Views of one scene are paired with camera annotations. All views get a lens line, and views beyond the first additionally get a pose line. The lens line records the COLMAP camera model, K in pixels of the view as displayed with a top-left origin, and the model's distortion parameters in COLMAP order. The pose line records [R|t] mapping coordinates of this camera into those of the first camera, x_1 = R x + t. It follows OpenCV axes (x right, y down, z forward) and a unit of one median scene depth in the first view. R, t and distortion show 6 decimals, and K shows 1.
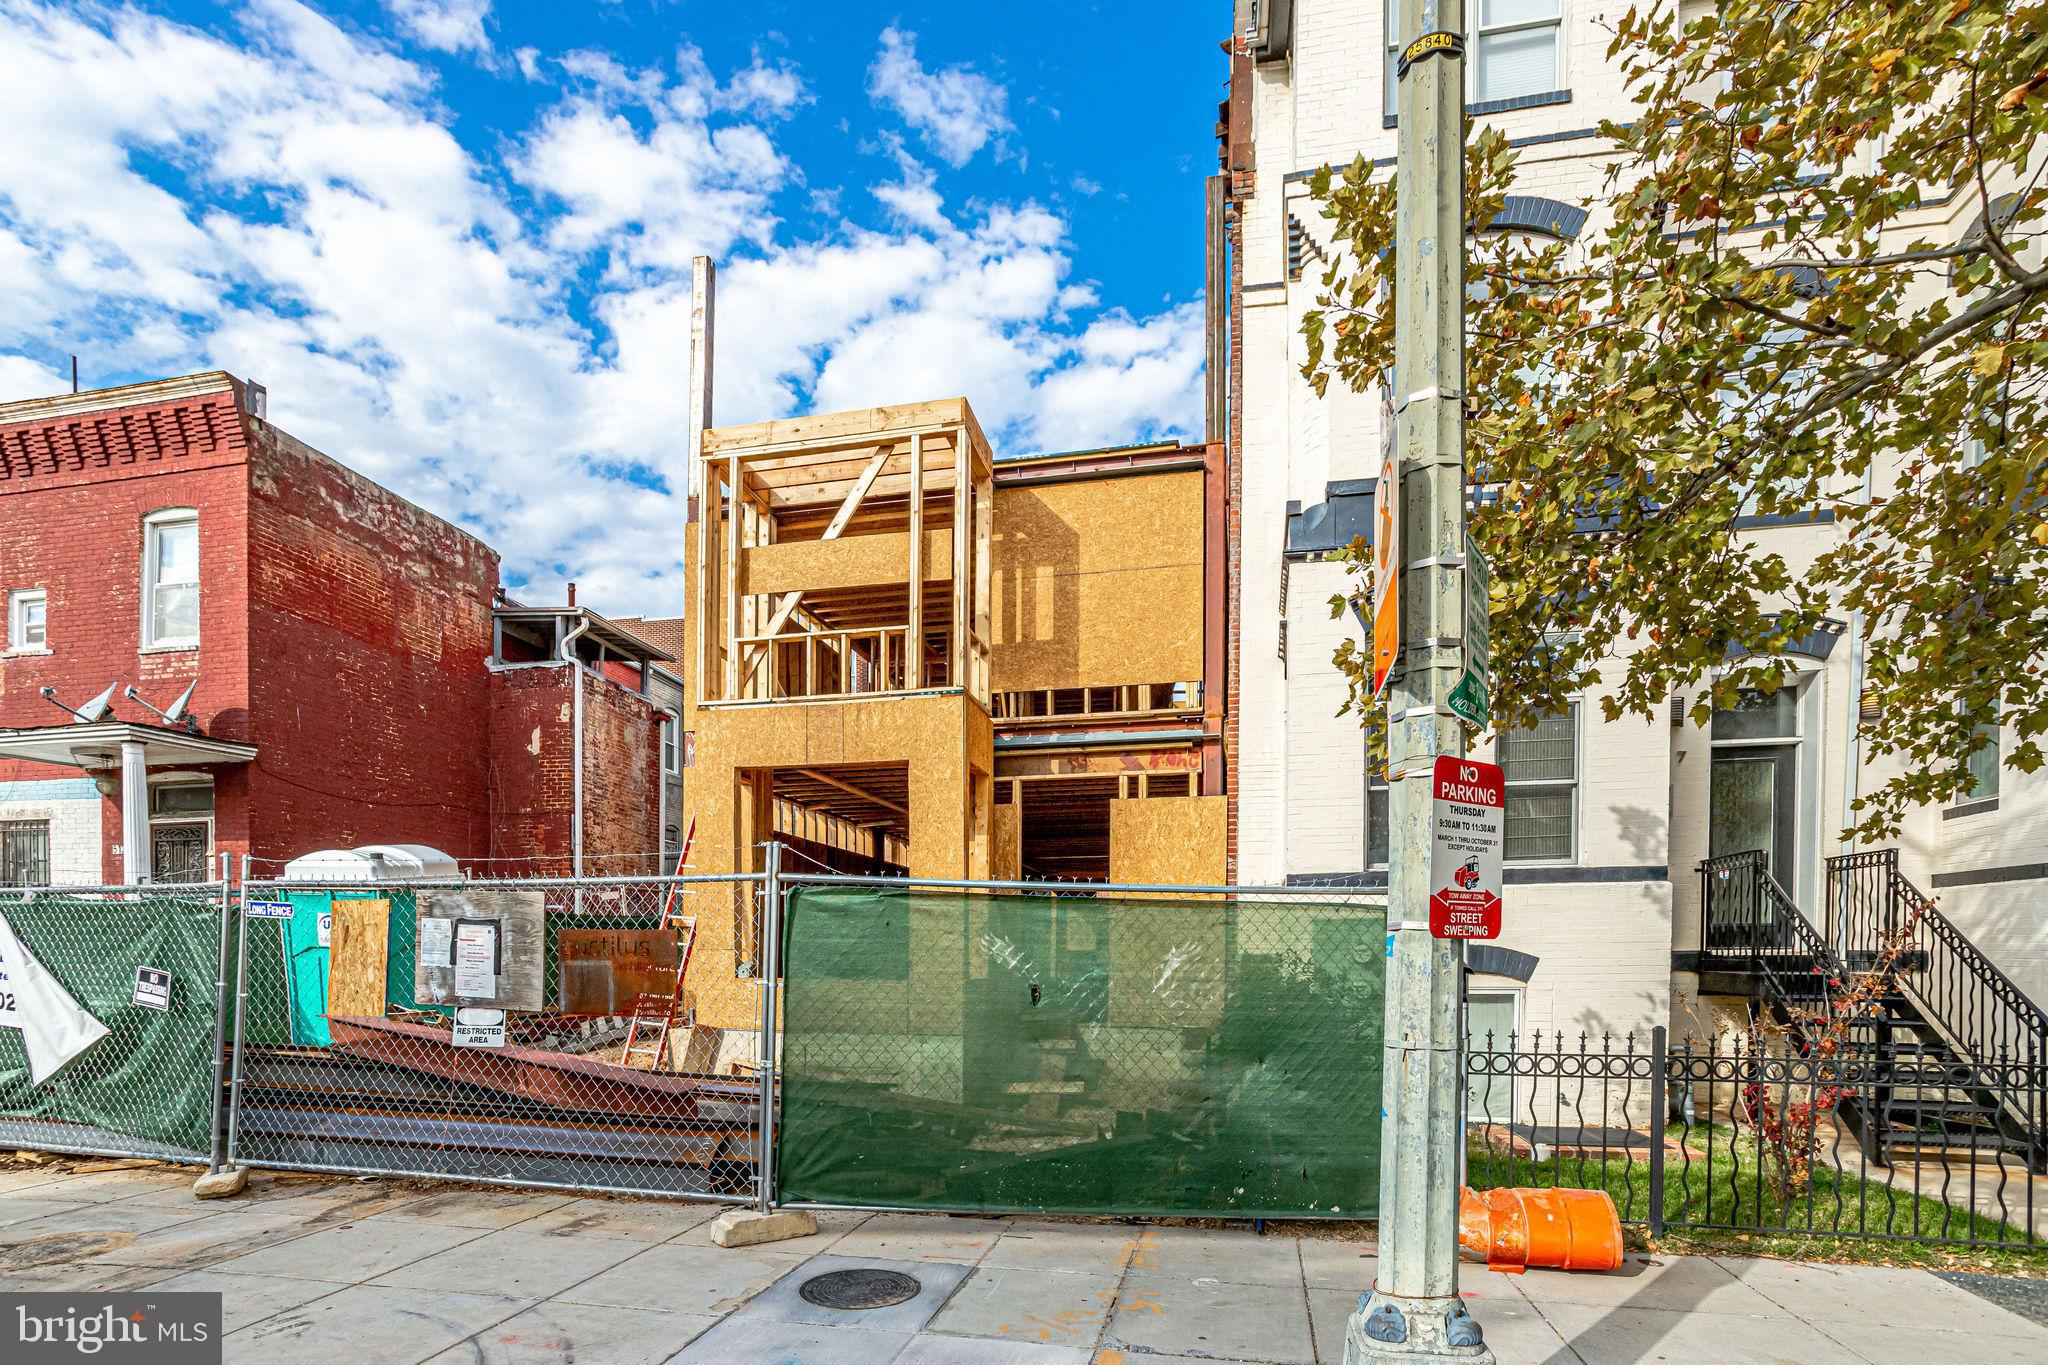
lens RADIAL K [[1000.3, 0, 1196.4], [0, 1000.3, 777.5], [0, 0, 1]] dist [-0.029824, 0.008432]
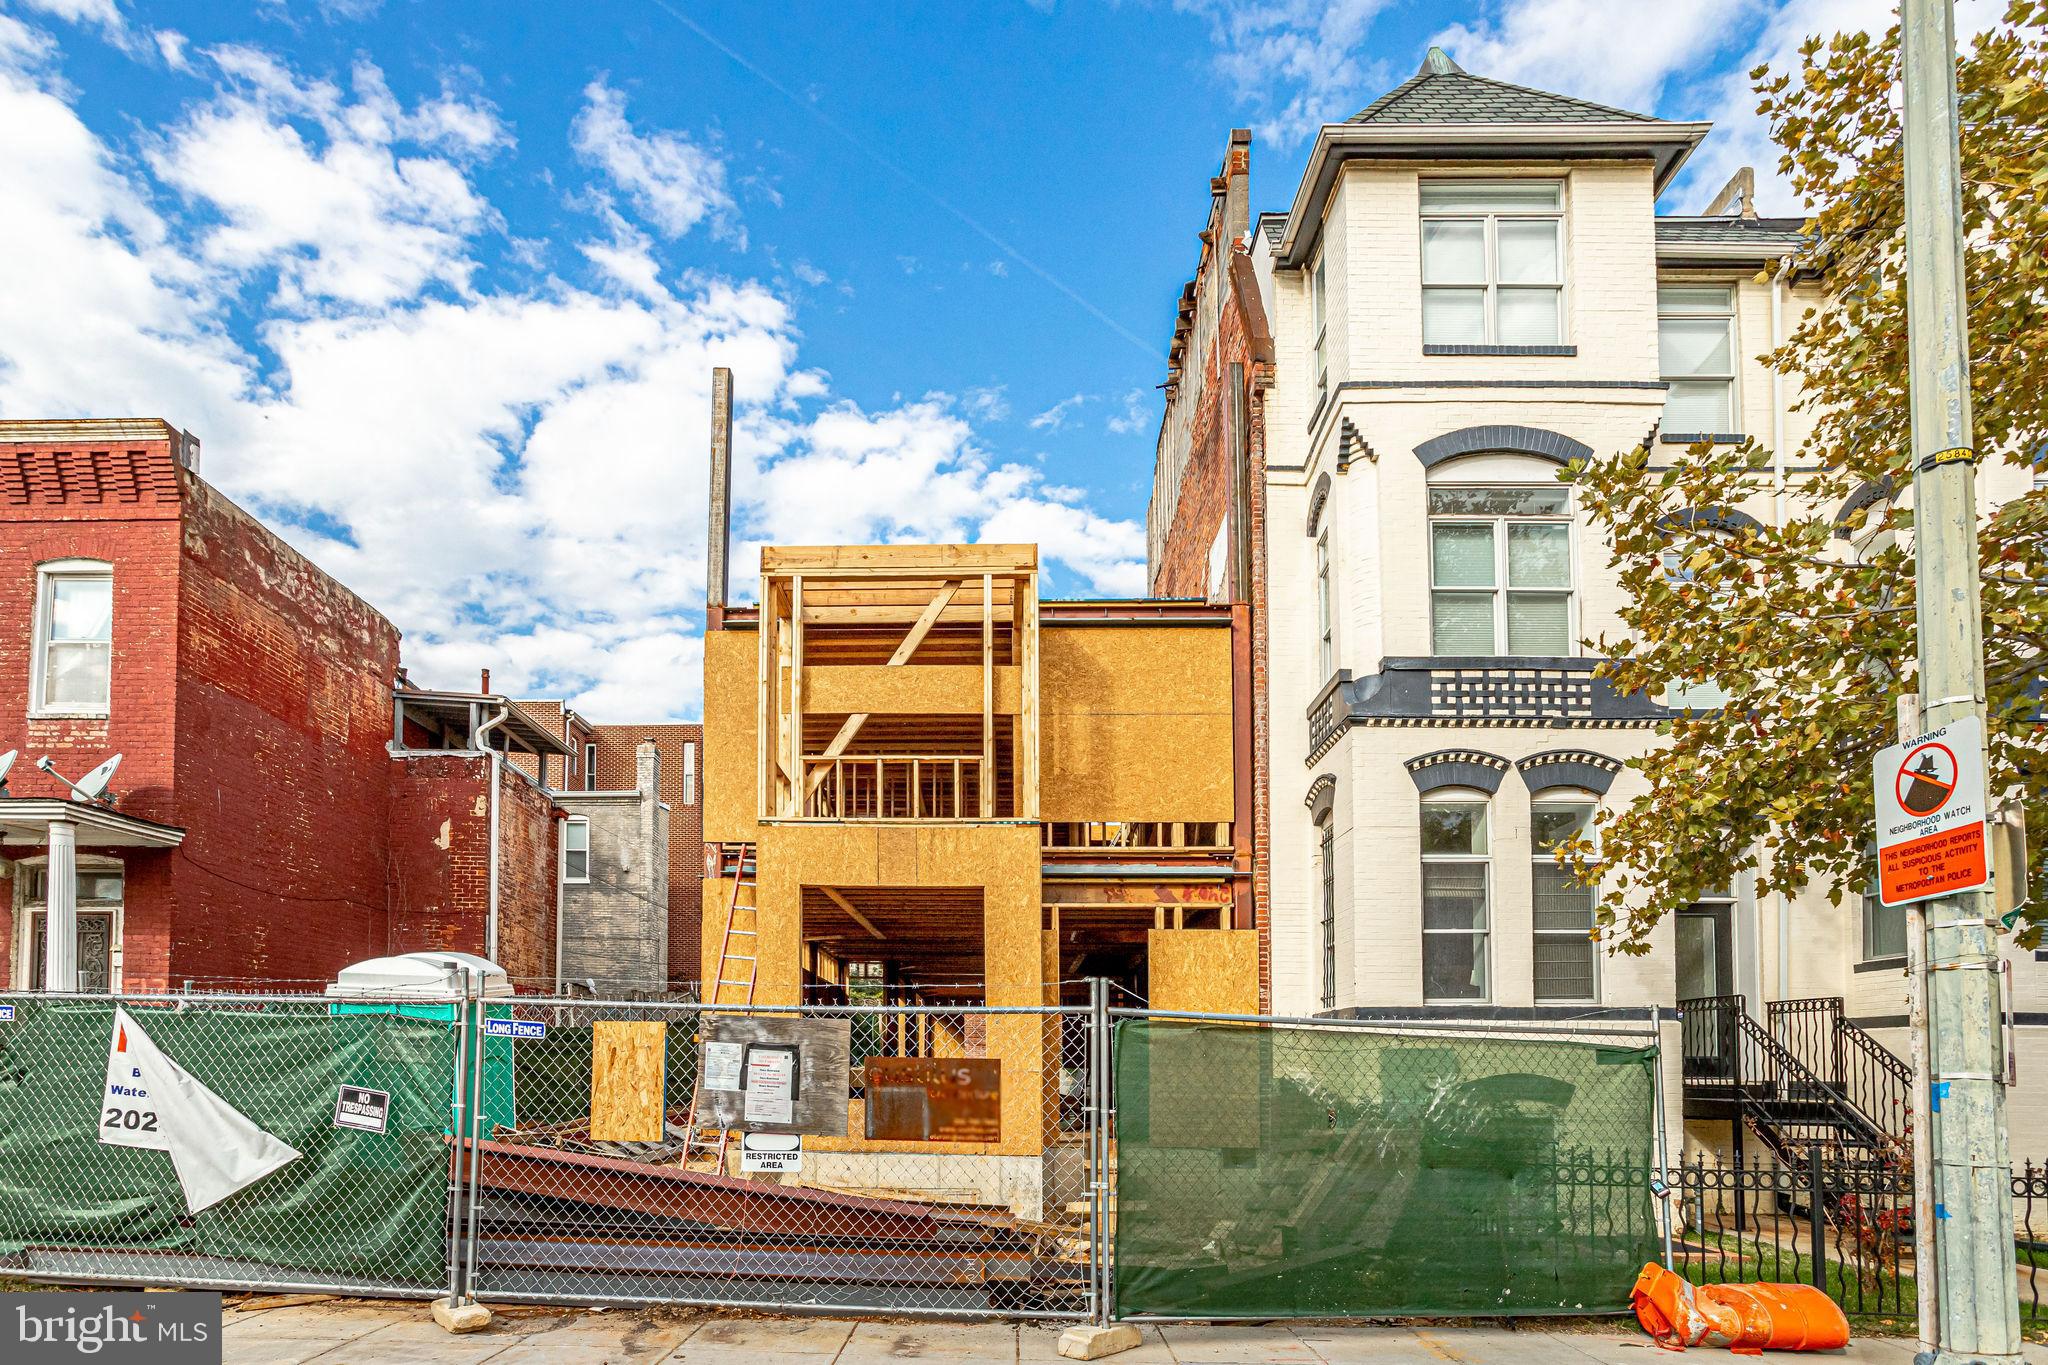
lens RADIAL K [[1033.5, 0, 1030.8], [0, 1033.5, 821.7], [0, 0, 1]] dist [-0.039791, 0.016386]
pose [[0.984862, 0.053129, 0.164997, -0.350562], [-0.043363, 0.997119, -0.062238, -0.016295], [-0.167829, 0.054141, 0.984328, -0.053136]]
